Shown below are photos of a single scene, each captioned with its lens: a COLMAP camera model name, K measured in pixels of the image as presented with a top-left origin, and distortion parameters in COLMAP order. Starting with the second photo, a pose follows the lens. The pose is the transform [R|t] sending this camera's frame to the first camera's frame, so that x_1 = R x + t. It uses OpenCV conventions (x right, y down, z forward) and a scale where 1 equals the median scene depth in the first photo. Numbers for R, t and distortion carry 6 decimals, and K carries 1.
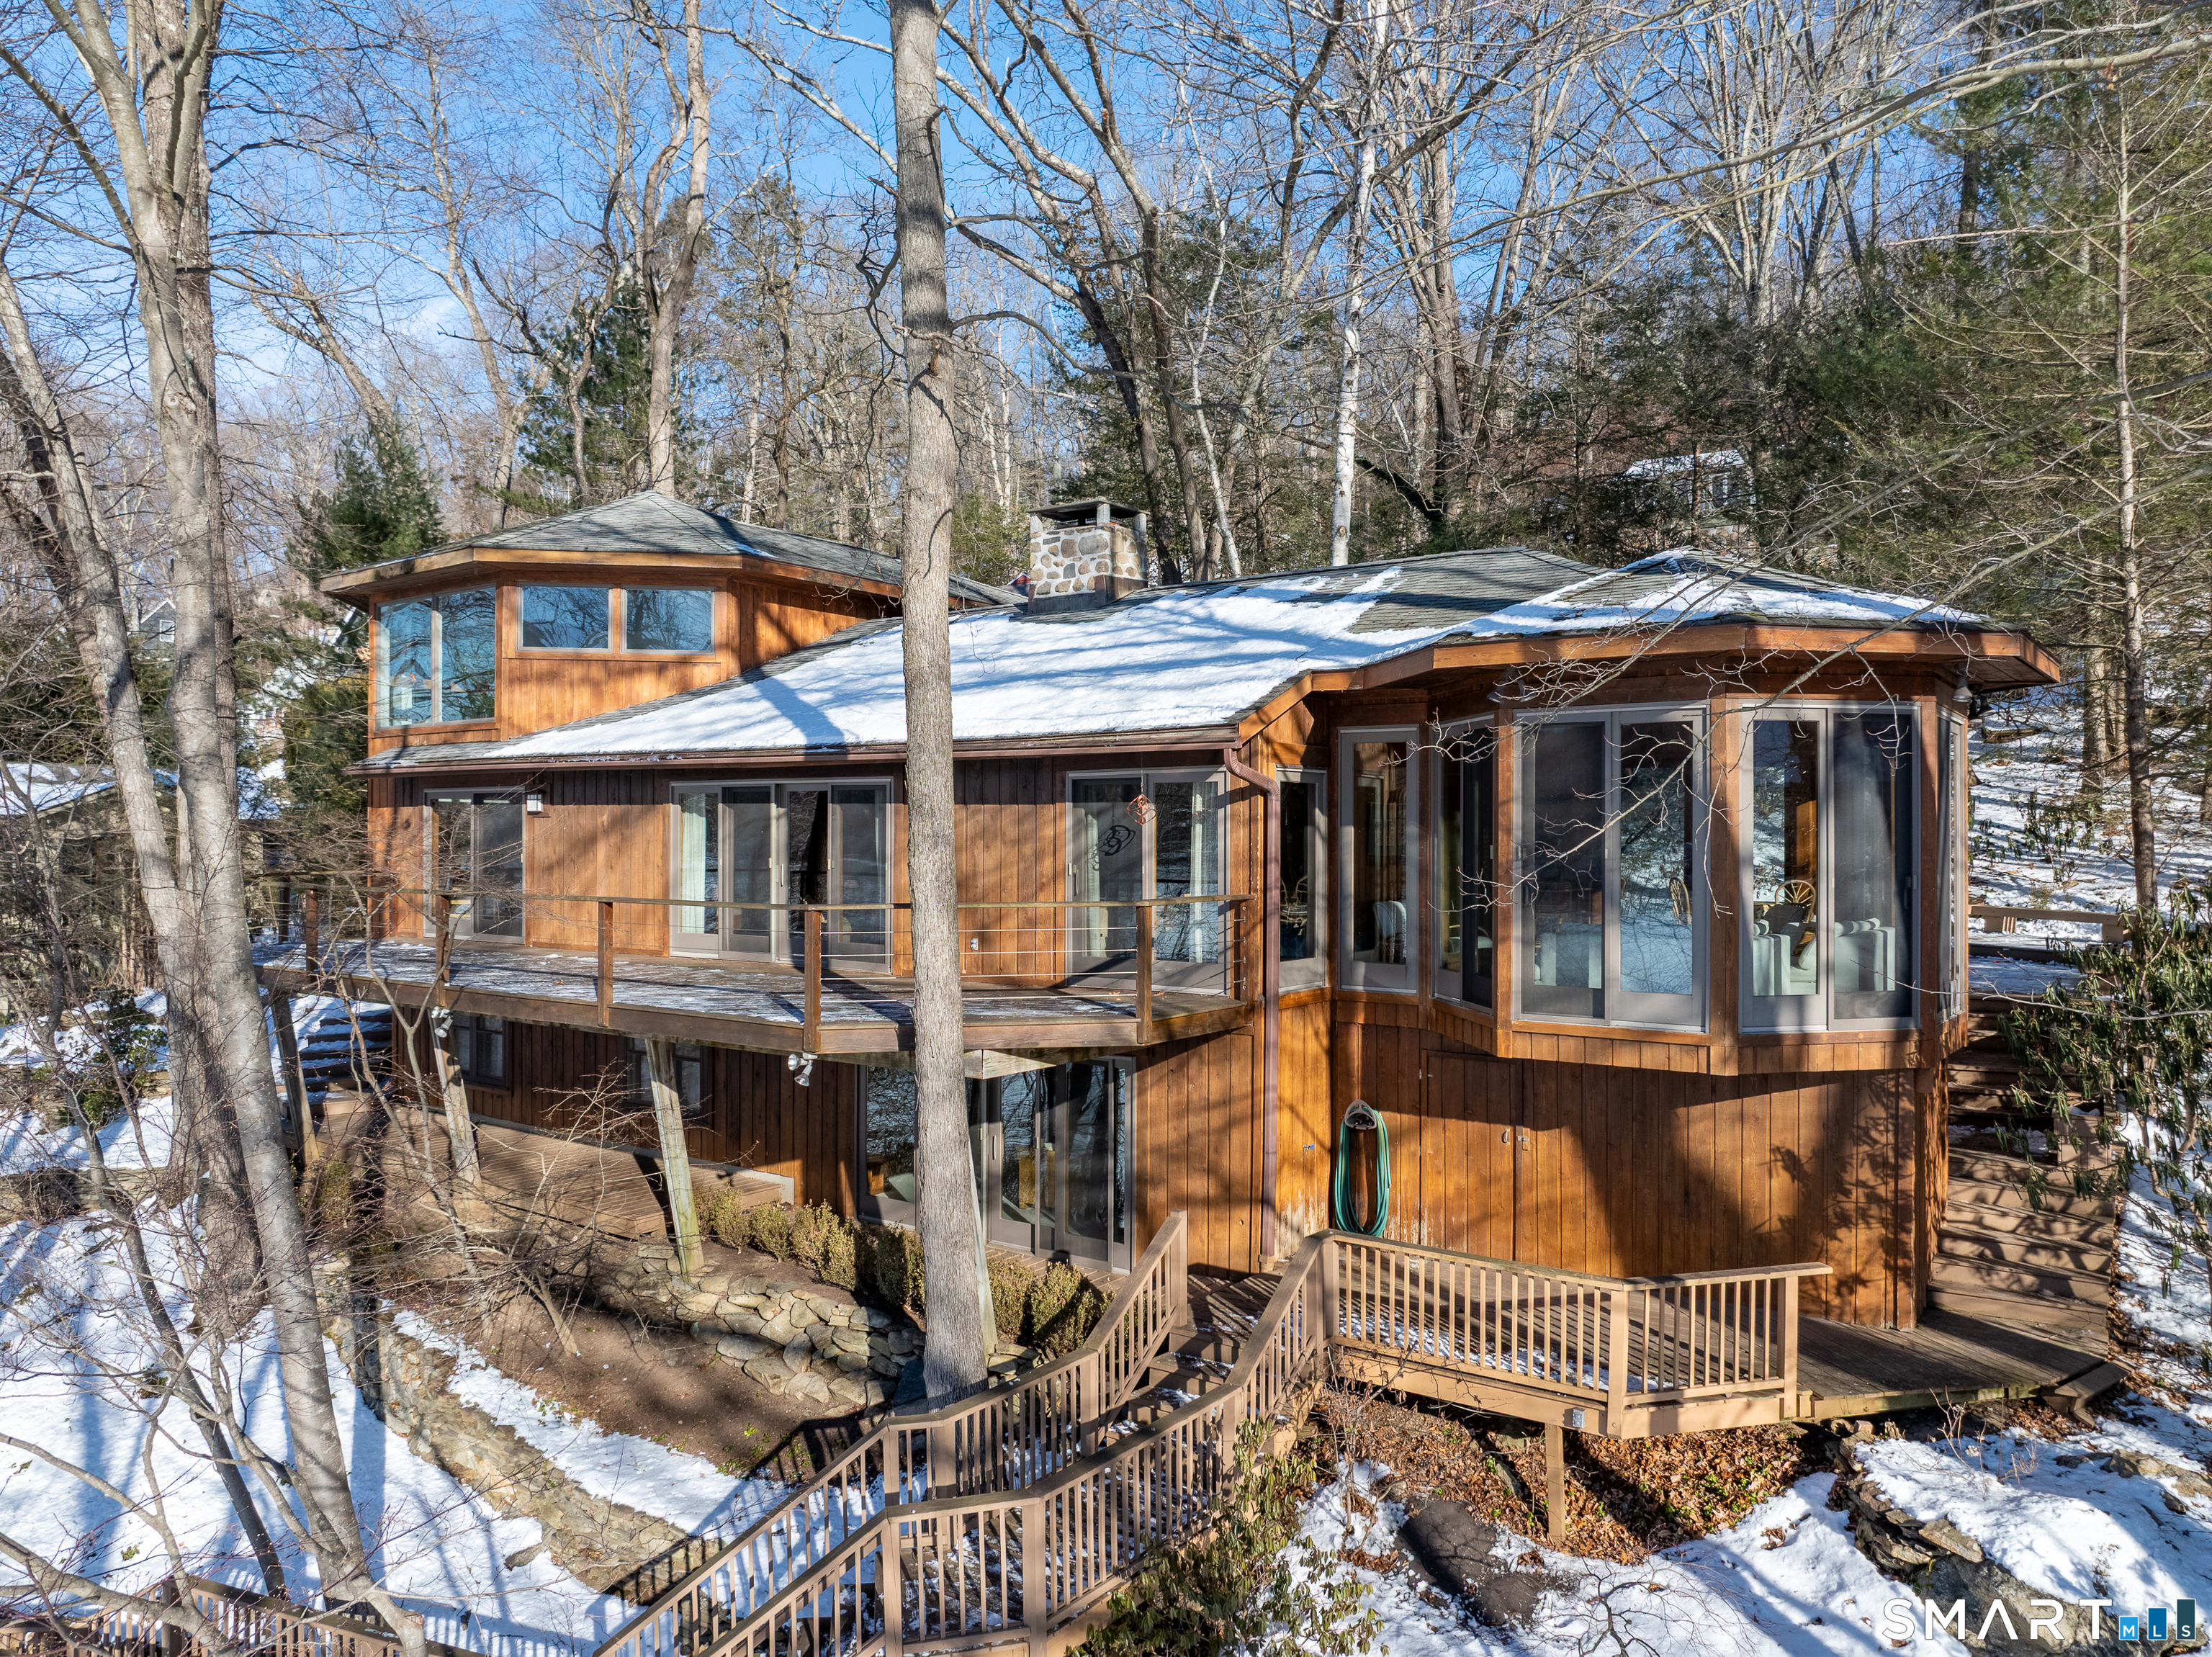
lens RADIAL K [[1585.9, 0, 1109.7], [0, 1585.9, 823.3], [0, 0, 1]] dist [-0.056535, 0.012540]
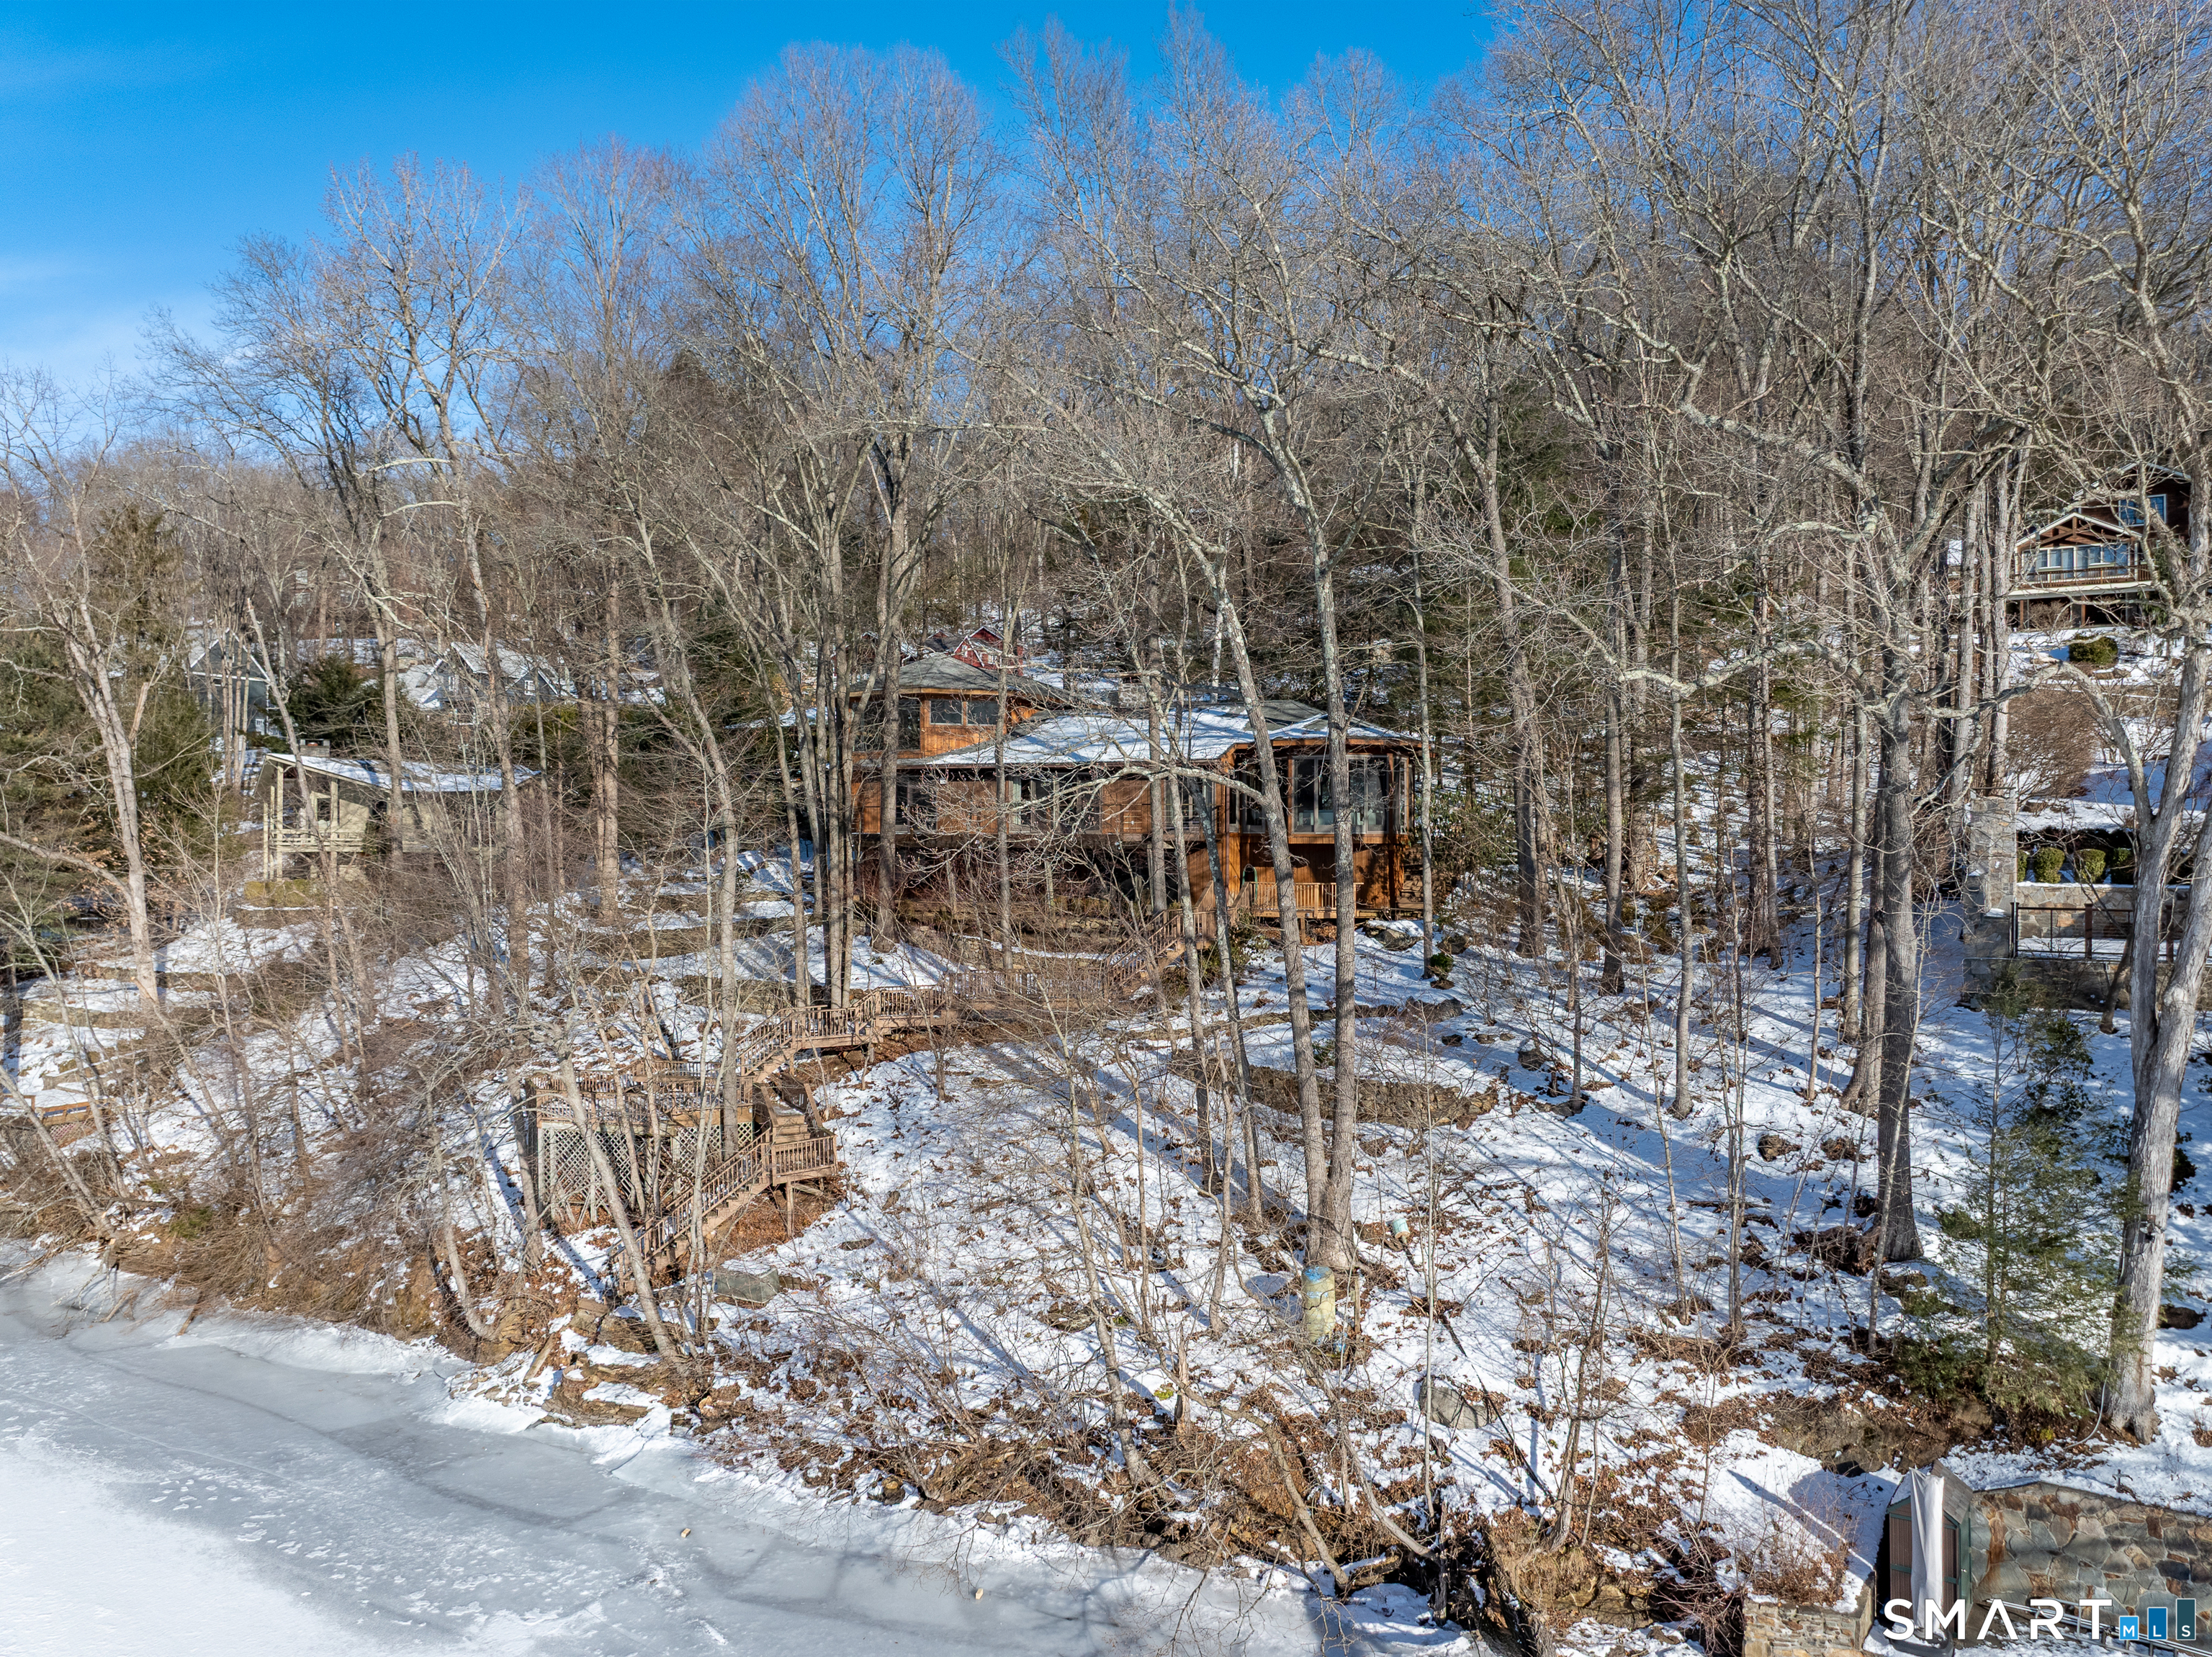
lens RADIAL K [[1585.9, 0, 1112.7], [0, 1585.9, 835.8], [0, 0, 1]] dist [-0.056535, 0.012540]
pose [[0.988198, 0.005134, 0.153095, -0.834721], [-0.005573, 0.999981, 0.002438, 0.129047], [-0.153080, -0.003263, 0.988208, -2.984873]]
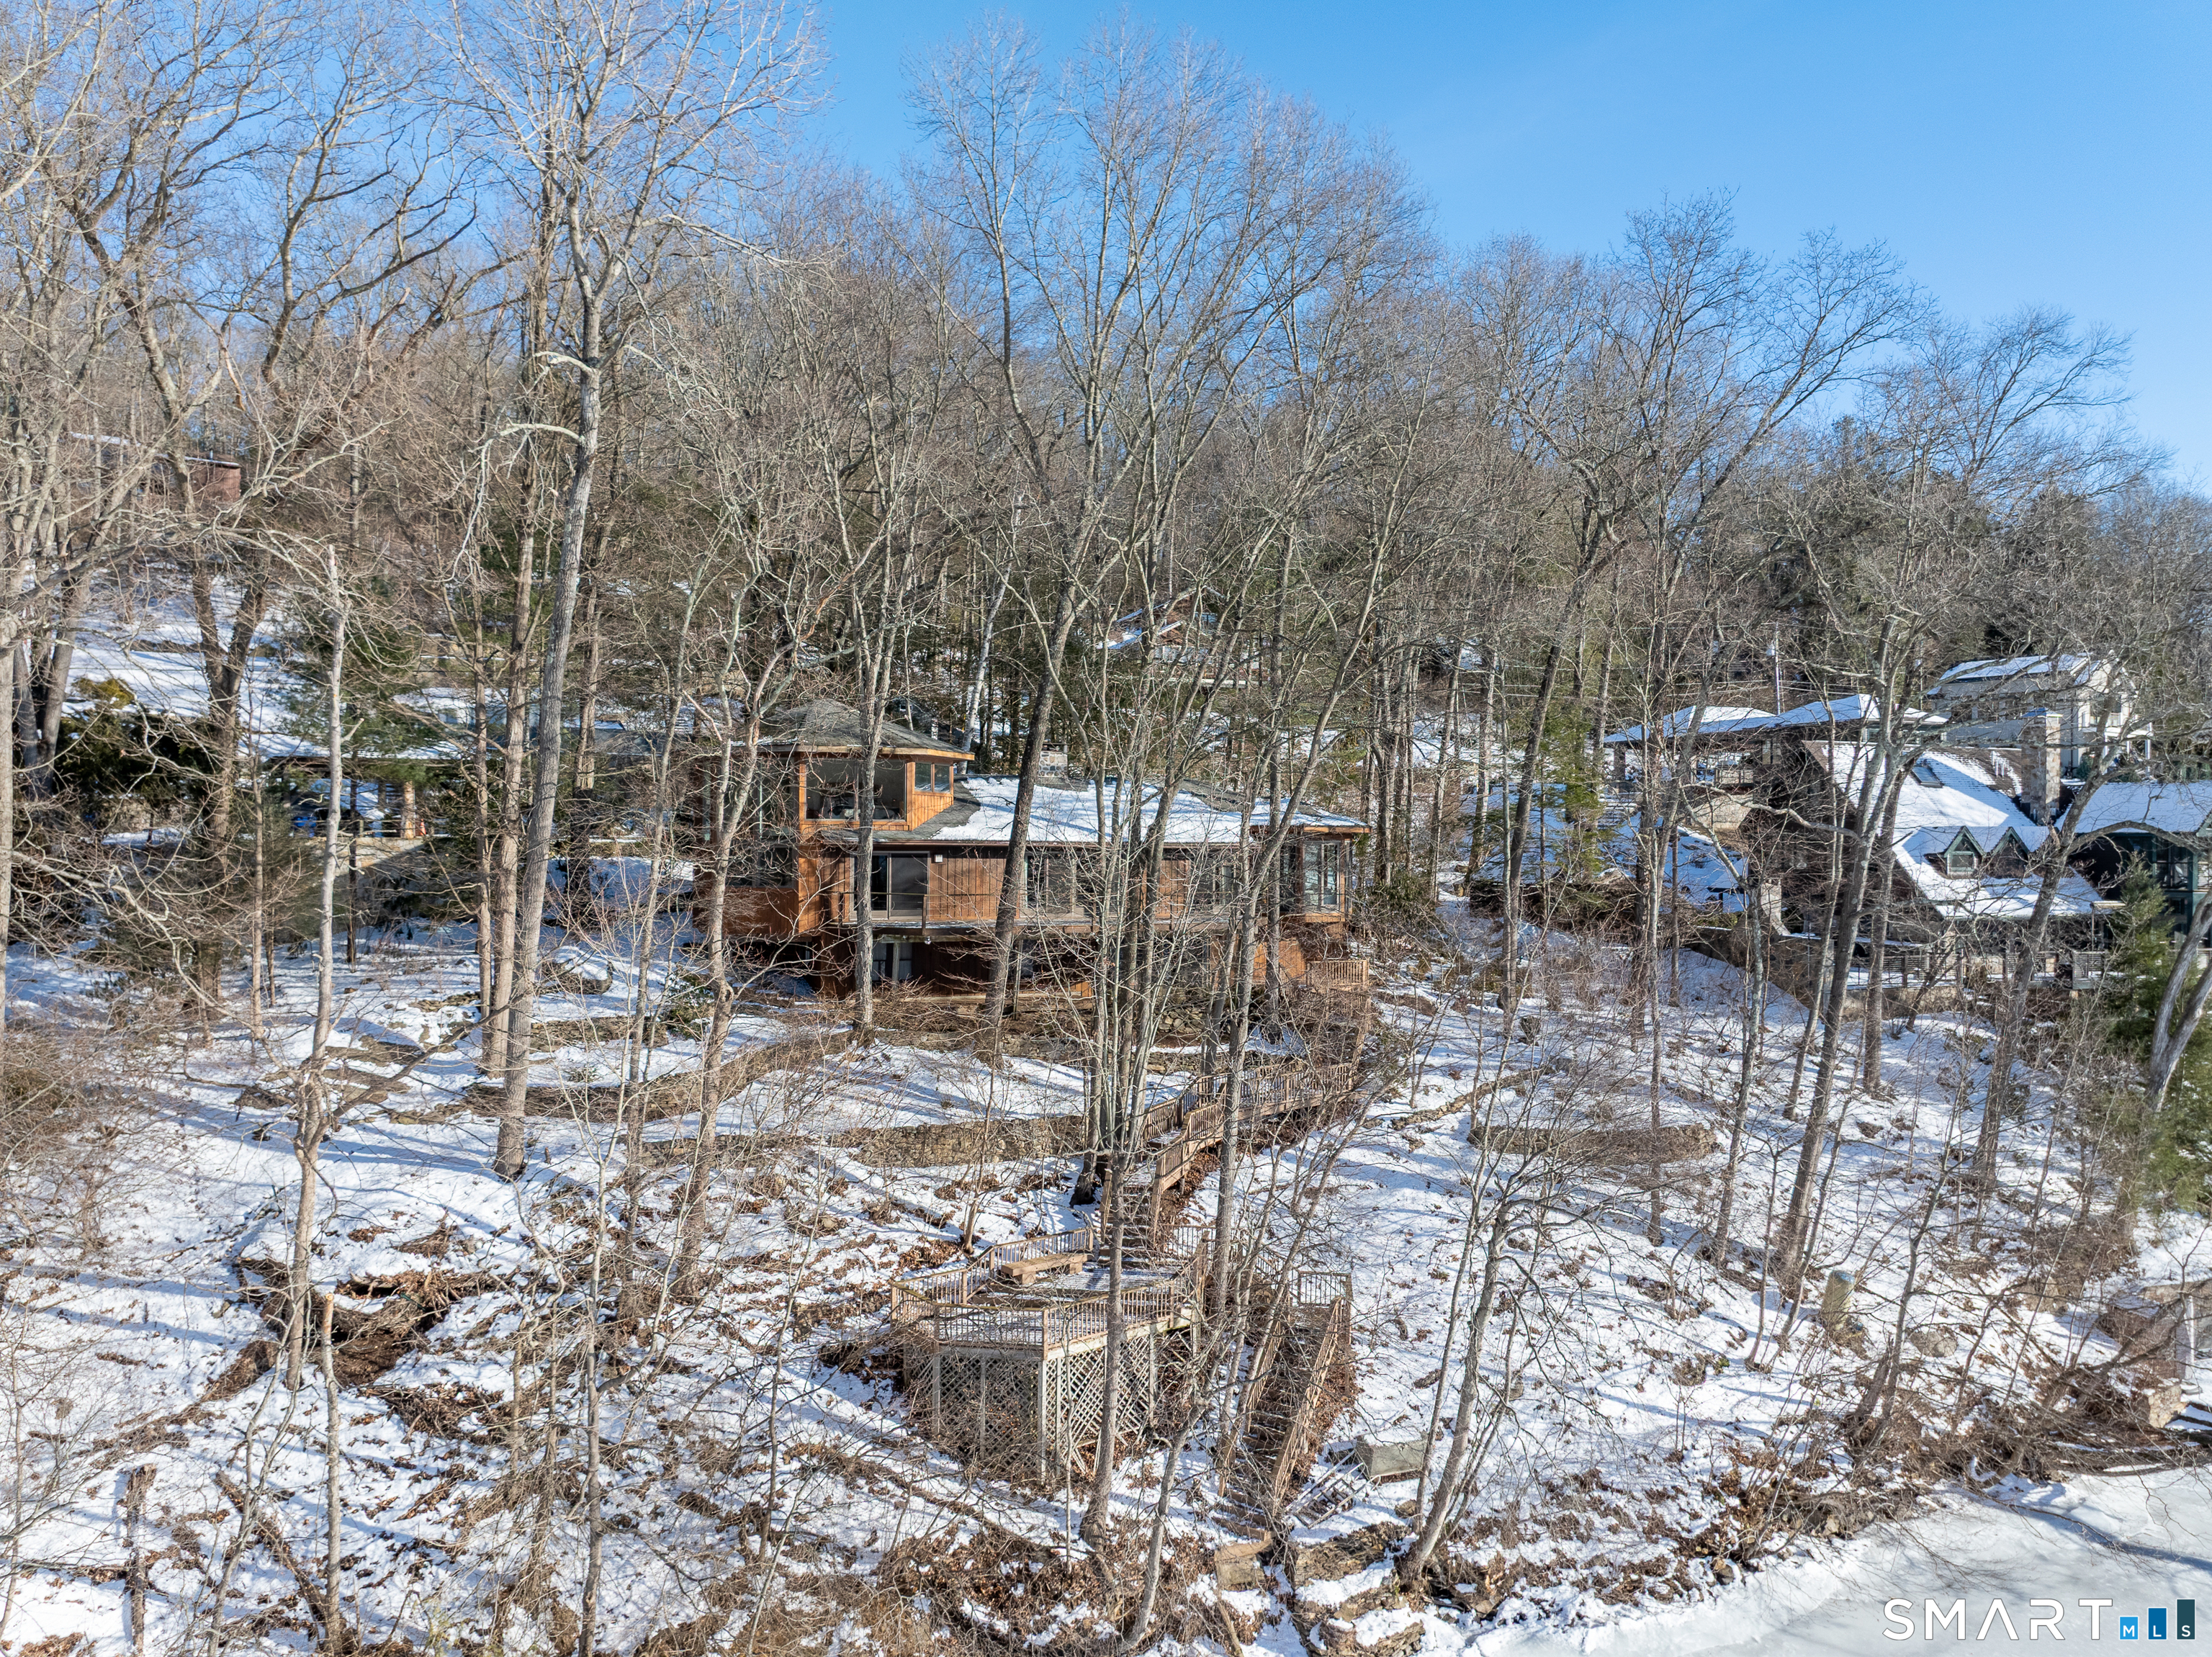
lens RADIAL K [[1585.9, 0, 1119.1], [0, 1585.9, 818.9], [0, 0, 1]] dist [-0.056535, 0.012540]
pose [[0.469205, 0.015158, 0.882959, -3.913099], [-0.012217, 0.999868, -0.010673, -0.082520], [-0.883005, -0.005779, 0.469328, -0.588074]]
